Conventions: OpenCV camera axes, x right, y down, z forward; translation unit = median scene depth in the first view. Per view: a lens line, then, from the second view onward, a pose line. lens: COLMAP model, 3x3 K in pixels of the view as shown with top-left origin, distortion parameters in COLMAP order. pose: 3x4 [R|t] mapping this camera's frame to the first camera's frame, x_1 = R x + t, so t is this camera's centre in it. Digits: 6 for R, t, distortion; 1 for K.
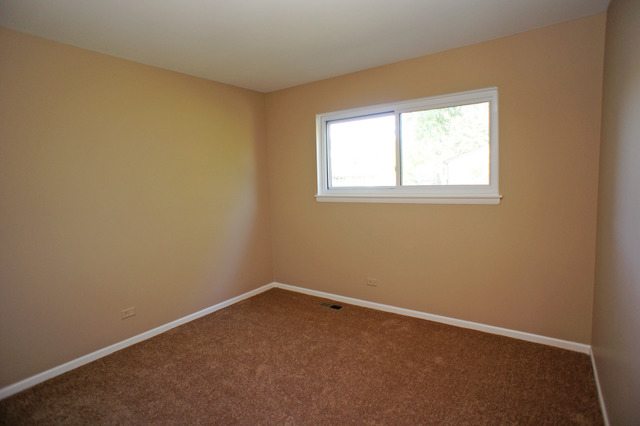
lens RADIAL K [[336.5, 0, 319.9], [0, 336.5, 209.9], [0, 0, 1]] dist [-0.072583, 0.042123]
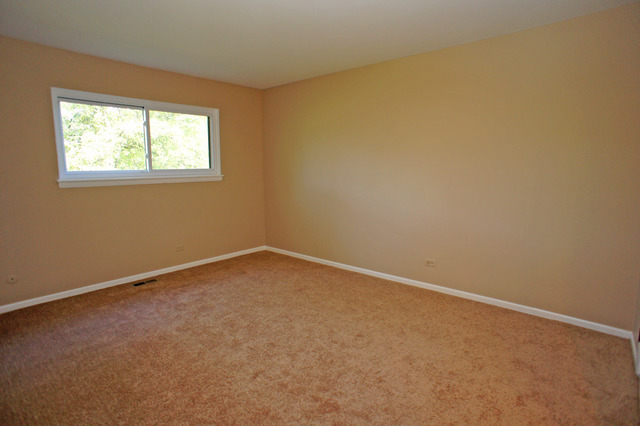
lens RADIAL K [[336.5, 0, 319.9], [0, 336.5, 209.9], [0, 0, 1]] dist [-0.072583, 0.042123]
pose [[0.124305, -0.109751, 0.986156, -0.896176], [0.078303, 0.991850, 0.100514, -0.000617], [-0.989150, 0.064724, 0.131886, 0.245164]]
